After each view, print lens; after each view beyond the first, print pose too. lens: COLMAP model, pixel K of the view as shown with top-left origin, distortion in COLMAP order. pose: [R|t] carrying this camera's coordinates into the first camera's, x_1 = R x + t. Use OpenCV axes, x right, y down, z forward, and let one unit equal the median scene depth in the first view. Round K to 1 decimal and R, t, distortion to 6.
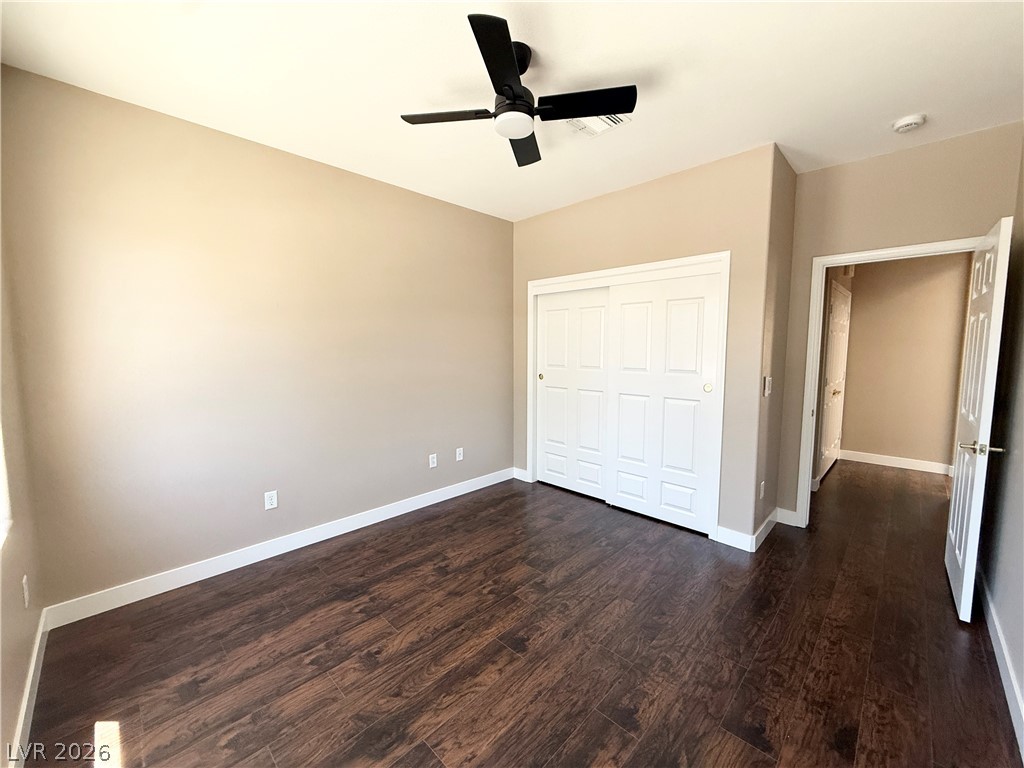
lens RADIAL K [[408.4, 0, 510.4], [0, 408.4, 384.5], [0, 0, 1]] dist [0.000319, -0.000045]
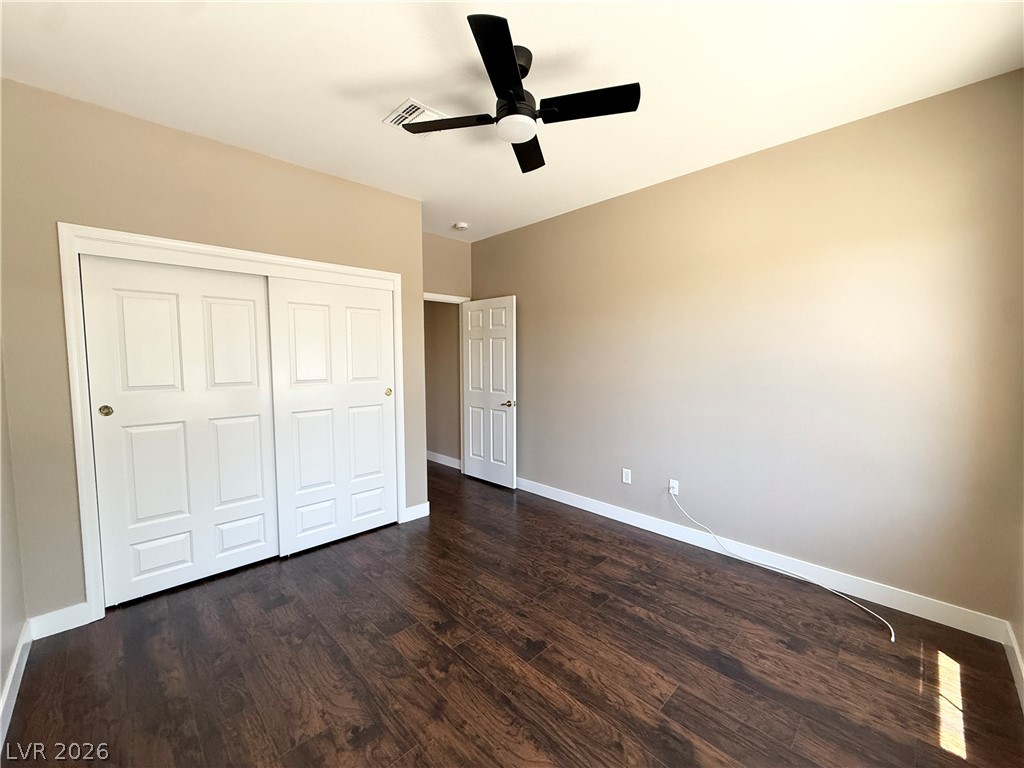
lens RADIAL K [[408.4, 0, 510.4], [0, 408.4, 384.5], [0, 0, 1]] dist [0.000319, -0.000045]
pose [[0.017644, -0.068600, 0.997488, -0.830397], [0.095020, 0.993243, 0.066627, -0.072198], [-0.995319, 0.093606, 0.024043, 0.855556]]
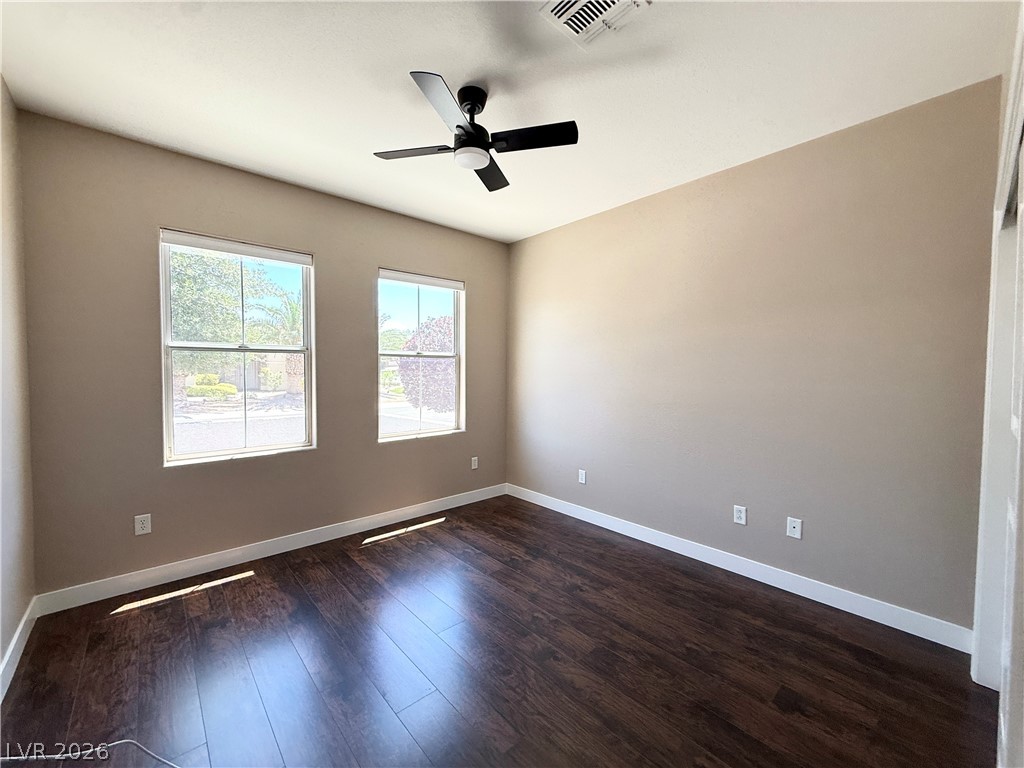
lens RADIAL K [[408.4, 0, 510.4], [0, 408.4, 384.5], [0, 0, 1]] dist [0.000319, -0.000045]
pose [[-0.063308, 0.036098, -0.997341, 0.926407], [-0.095533, 0.994537, 0.042061, -0.062528], [0.993411, 0.097942, -0.059514, 1.004464]]
